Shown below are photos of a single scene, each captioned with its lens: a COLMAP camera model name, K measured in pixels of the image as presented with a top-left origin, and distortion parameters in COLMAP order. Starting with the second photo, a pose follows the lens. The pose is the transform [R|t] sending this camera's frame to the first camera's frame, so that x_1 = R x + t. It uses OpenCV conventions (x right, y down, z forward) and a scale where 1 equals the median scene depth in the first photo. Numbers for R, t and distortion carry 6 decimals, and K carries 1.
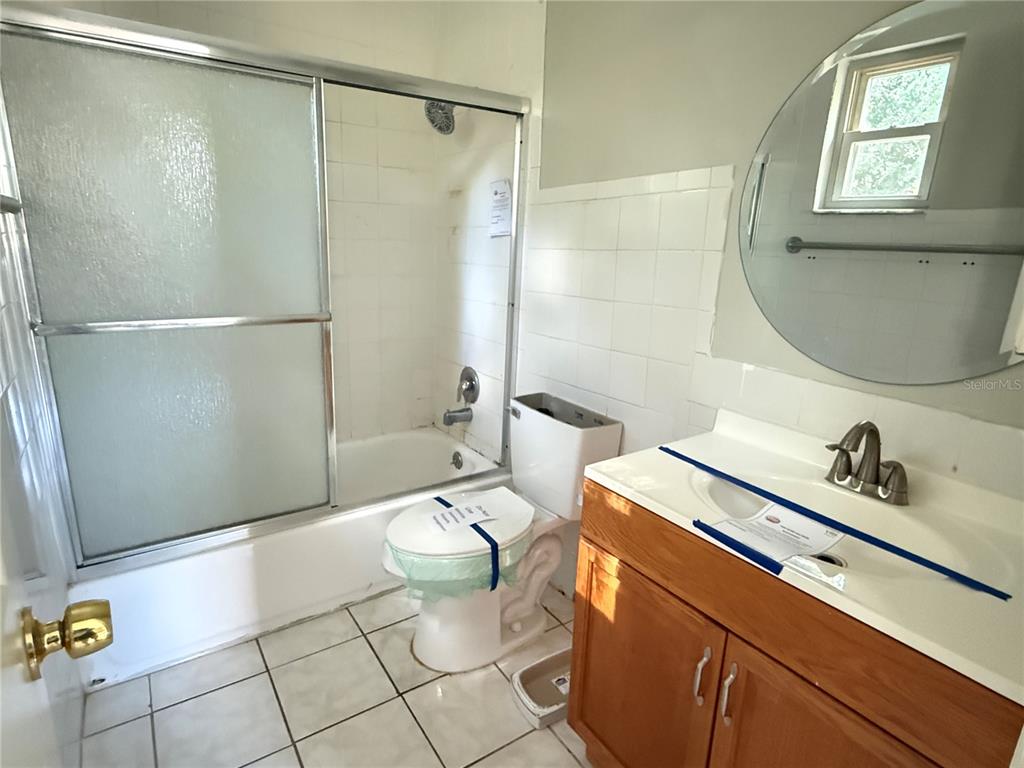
lens RADIAL K [[568.7, 0, 512.0], [0, 568.7, 384.0], [0, 0, 1]] dist [0.001314, 0.000051]
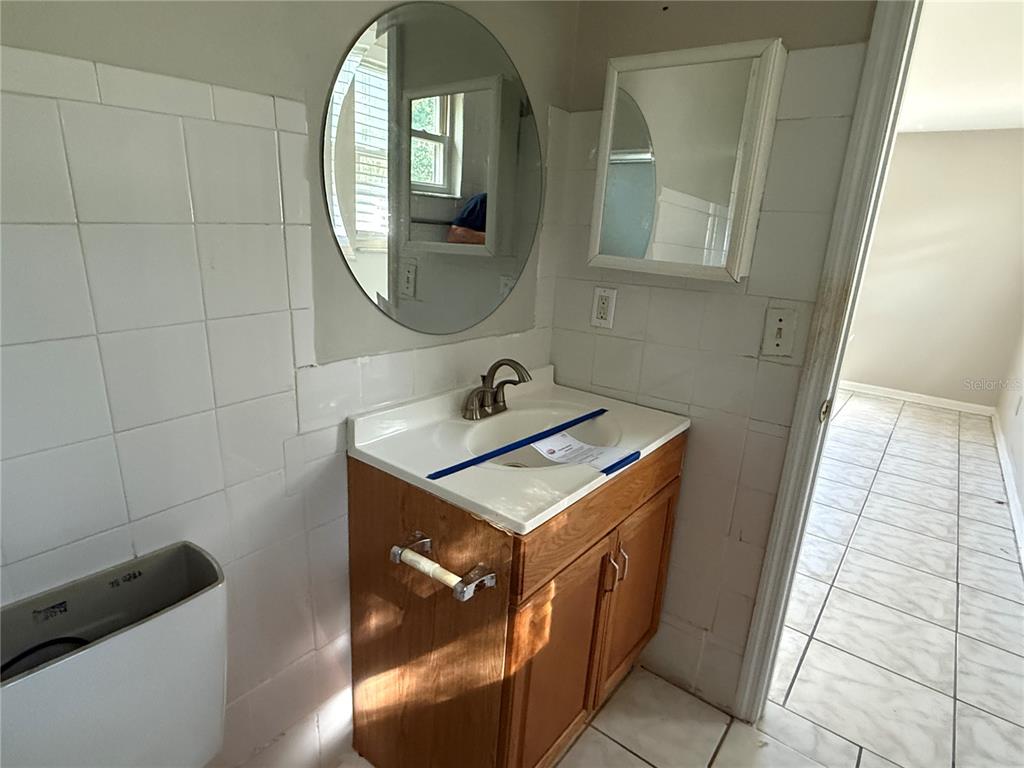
lens RADIAL K [[568.7, 0, 512.0], [0, 568.7, 384.0], [0, 0, 1]] dist [0.001314, 0.000051]
pose [[-0.304111, -0.303120, 0.903125, -0.540619], [0.173468, 0.914557, 0.365369, -0.334524], [-0.936710, 0.267776, -0.225546, 1.217032]]
